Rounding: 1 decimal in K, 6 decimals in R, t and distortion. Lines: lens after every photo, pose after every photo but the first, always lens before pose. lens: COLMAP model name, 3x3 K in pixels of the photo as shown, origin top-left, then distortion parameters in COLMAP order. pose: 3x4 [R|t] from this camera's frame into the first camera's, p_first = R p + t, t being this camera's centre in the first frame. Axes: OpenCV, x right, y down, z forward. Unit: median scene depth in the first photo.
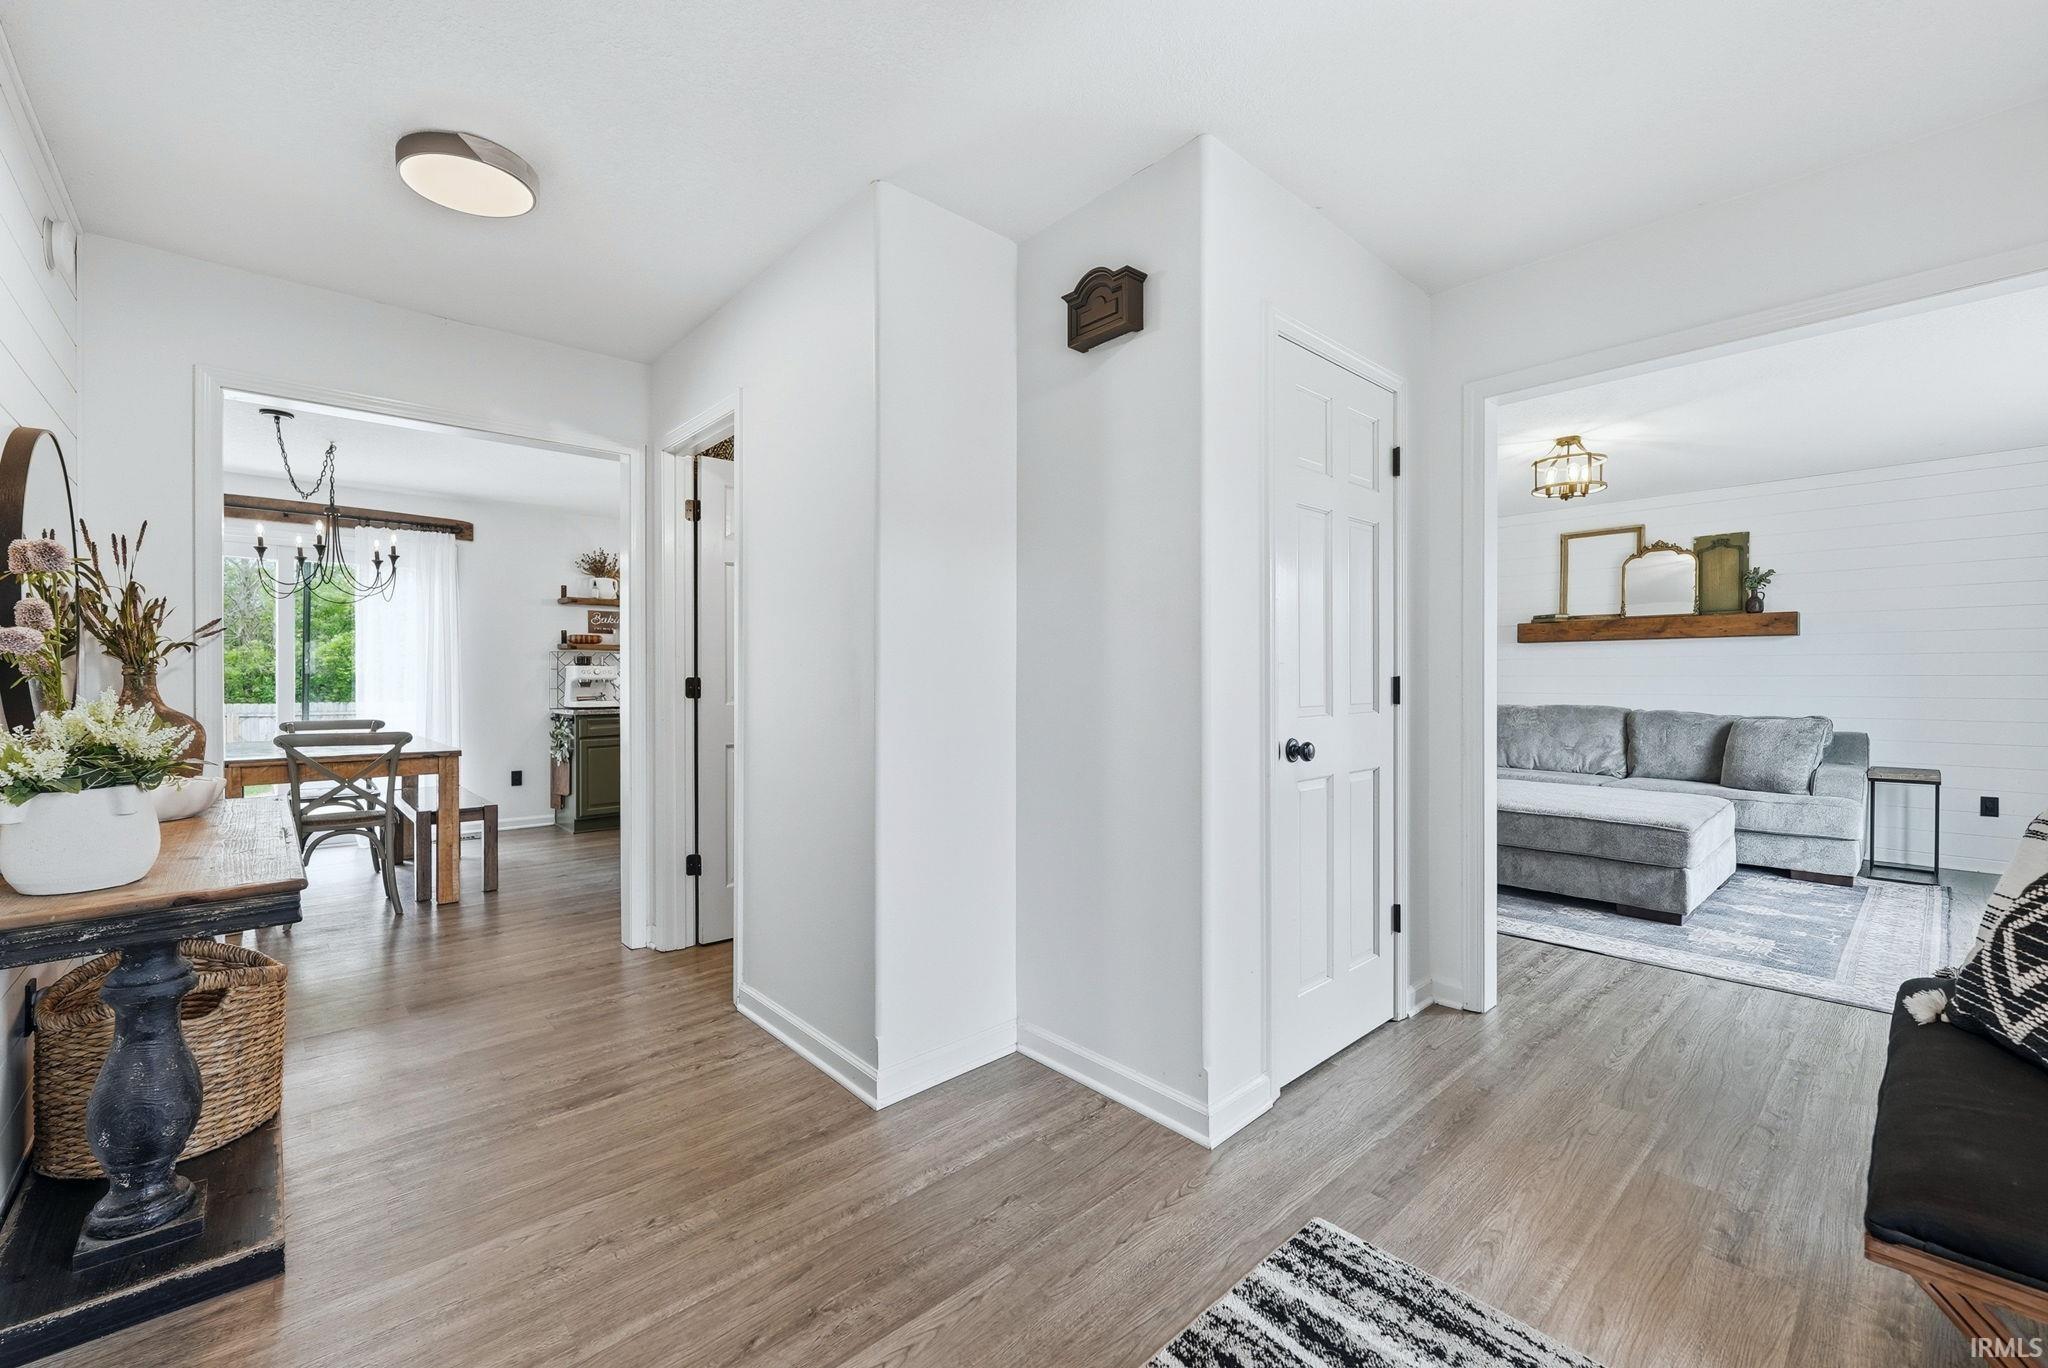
lens RADIAL K [[838.4, 0, 1024.0], [0, 838.4, 684.0], [0, 0, 1]] dist [-0.000804, 0.000027]
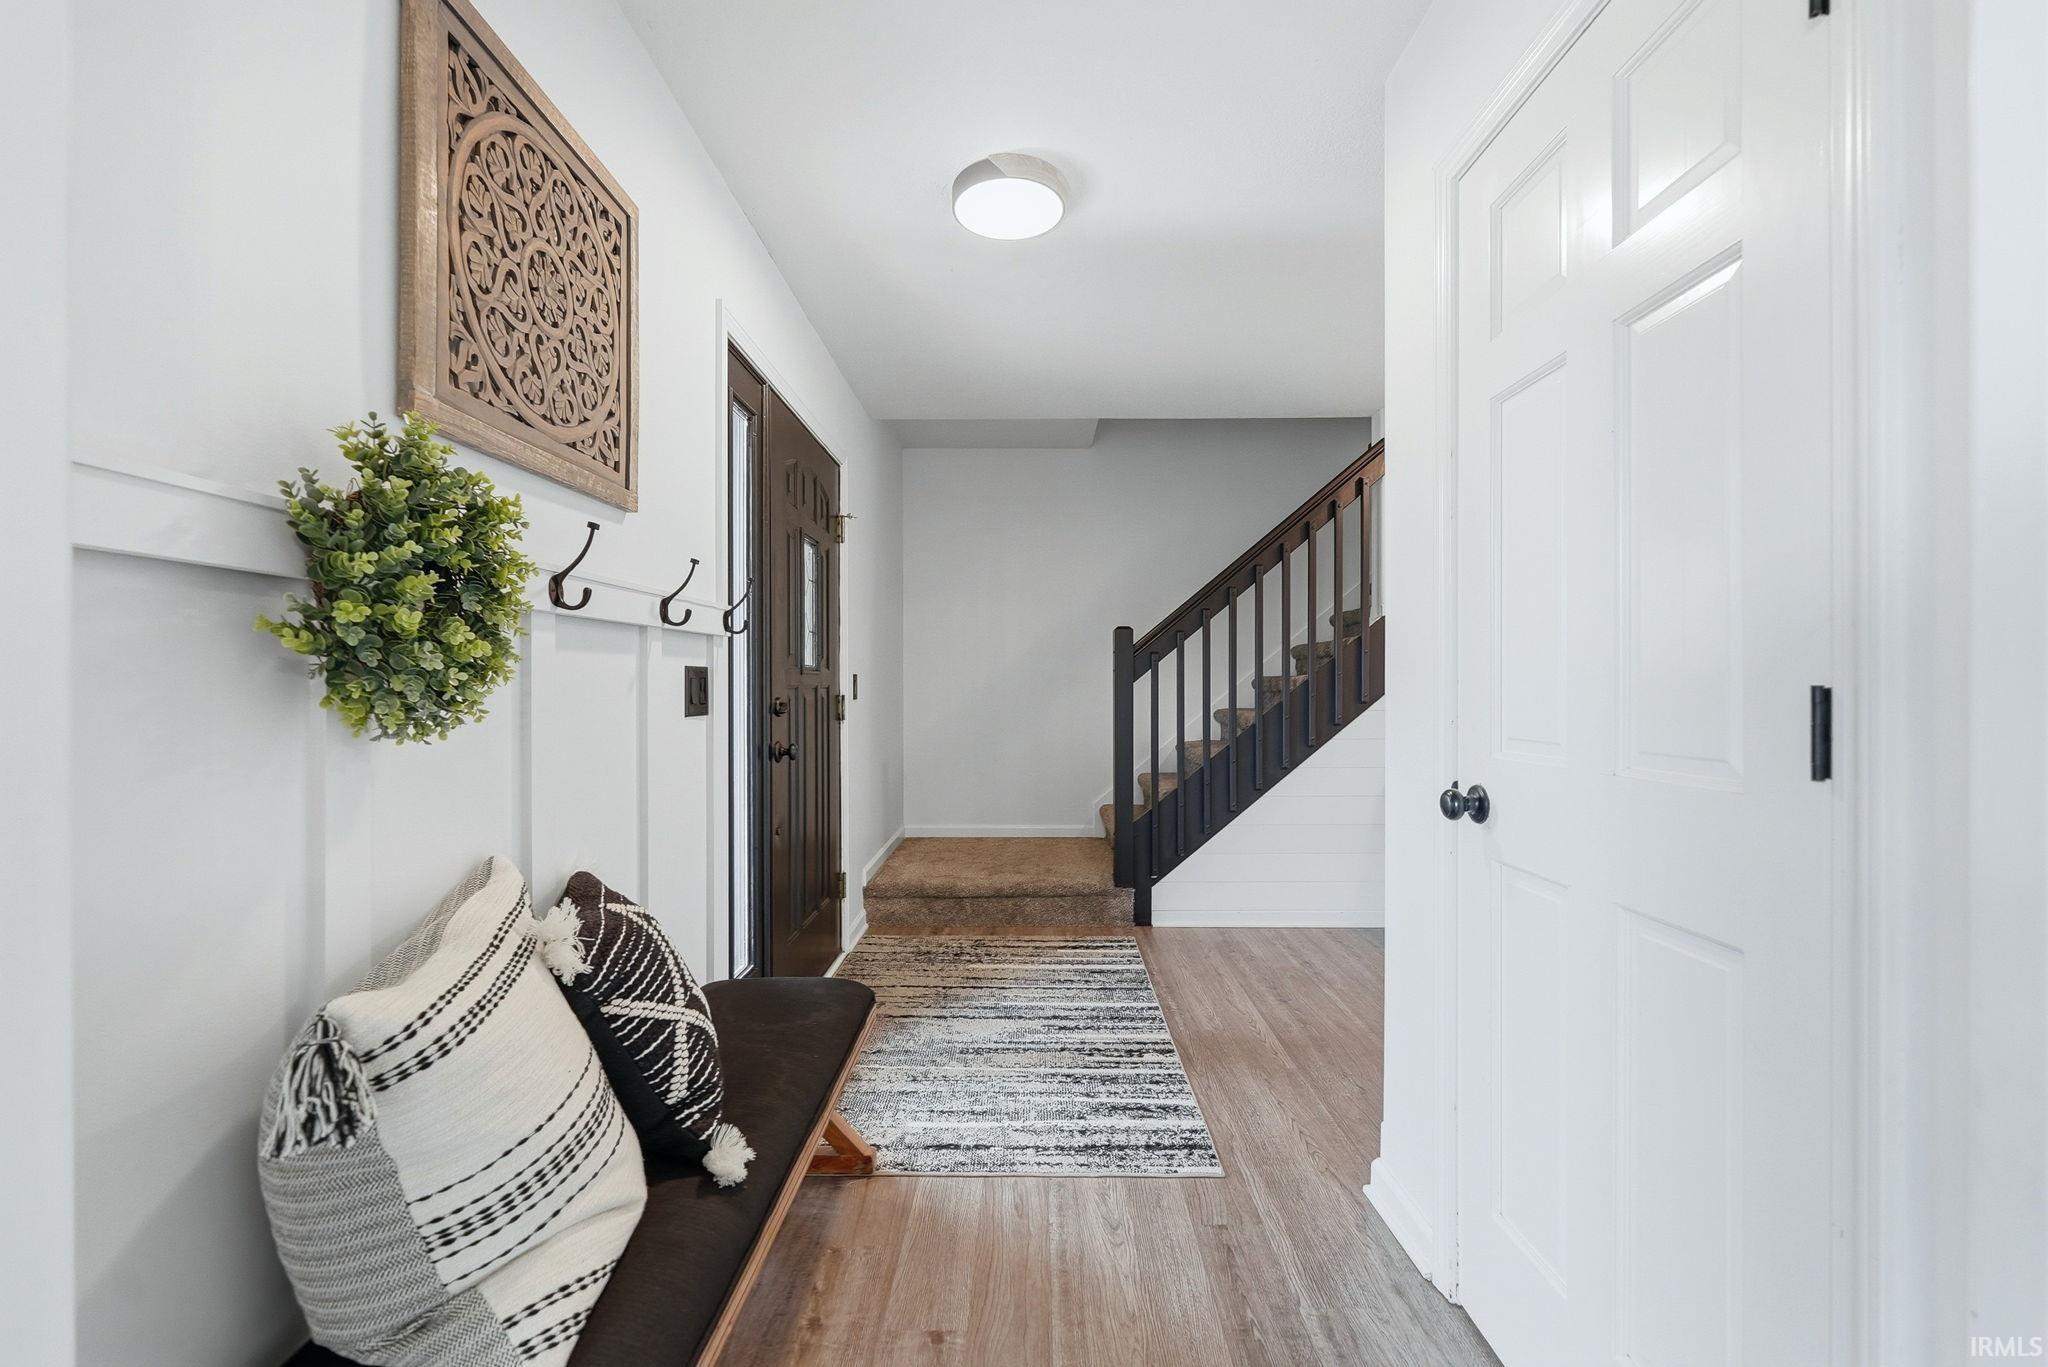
lens RADIAL K [[838.4, 0, 1024.0], [0, 838.4, 683.5], [0, 0, 1]] dist [-0.000804, 0.000027]
pose [[-0.679814, -0.000416, -0.733384, 1.456069], [-0.002788, 0.999994, 0.002017, -0.014131], [0.733379, 0.003415, -0.679811, 1.691368]]
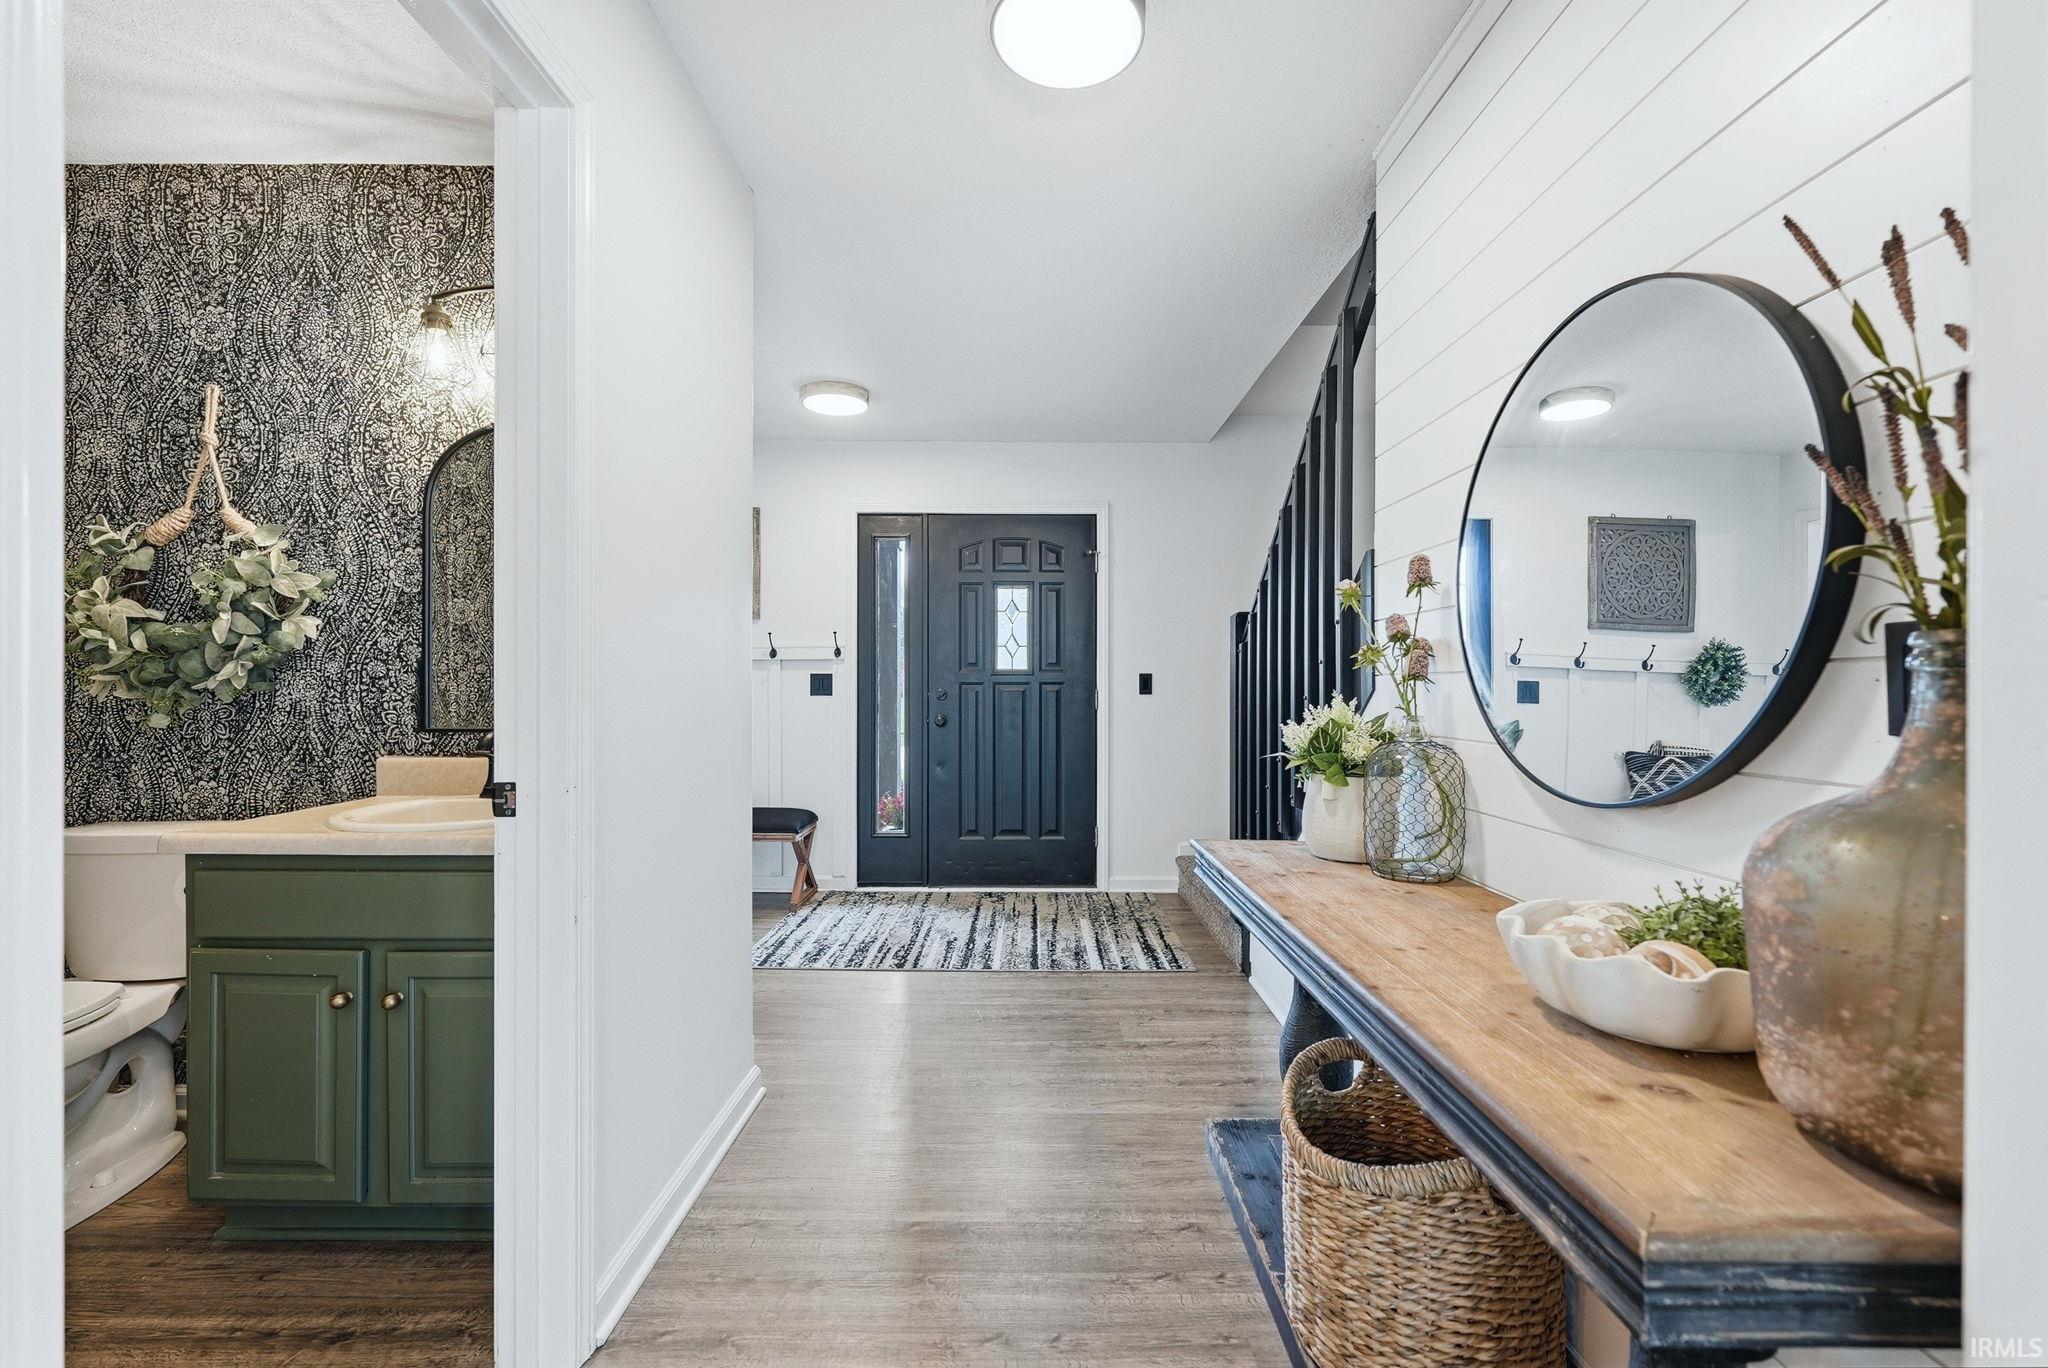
lens RADIAL K [[838.4, 0, 1024.0], [0, 838.4, 684.0], [0, 0, 1]] dist [-0.000804, 0.000027]
pose [[-0.742379, -0.002046, 0.669977, -1.535335], [0.000172, 0.999995, 0.003245, -0.011593], [-0.669980, 0.002524, -0.742375, 2.137729]]
